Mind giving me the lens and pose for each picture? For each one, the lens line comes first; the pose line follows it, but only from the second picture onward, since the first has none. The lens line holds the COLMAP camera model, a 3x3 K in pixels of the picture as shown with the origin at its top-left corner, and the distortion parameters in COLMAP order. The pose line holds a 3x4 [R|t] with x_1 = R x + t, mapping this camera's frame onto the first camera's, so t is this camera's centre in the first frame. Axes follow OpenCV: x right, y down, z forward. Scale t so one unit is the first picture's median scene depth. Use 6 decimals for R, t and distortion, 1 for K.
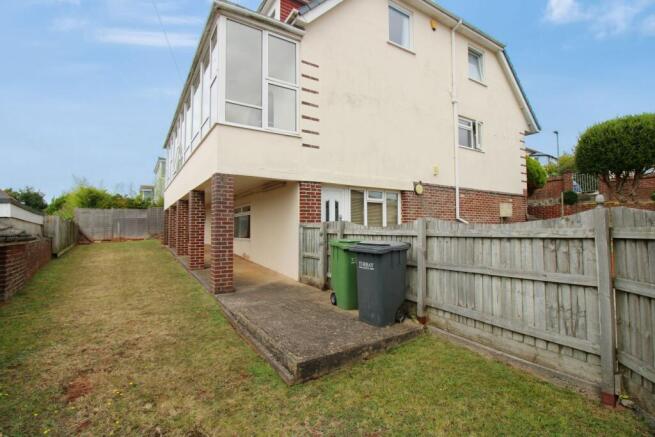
lens RADIAL K [[302.3, 0, 323.7], [0, 302.3, 214.6], [0, 0, 1]] dist [-0.012652, -0.004133]
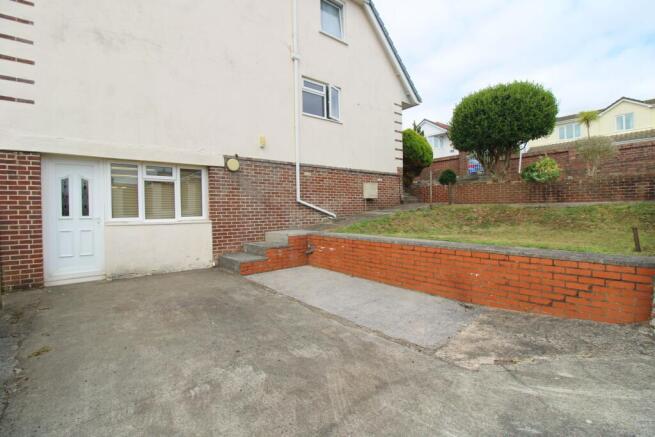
lens RADIAL K [[302.3, 0, 331.4], [0, 302.3, 218.5], [0, 0, 1]] dist [-0.012652, -0.004133]
pose [[0.990344, -0.021814, 0.136901, 0.406039], [0.013383, 0.997974, 0.062206, 0.010042], [-0.137981, -0.059773, 0.988630, 0.149915]]
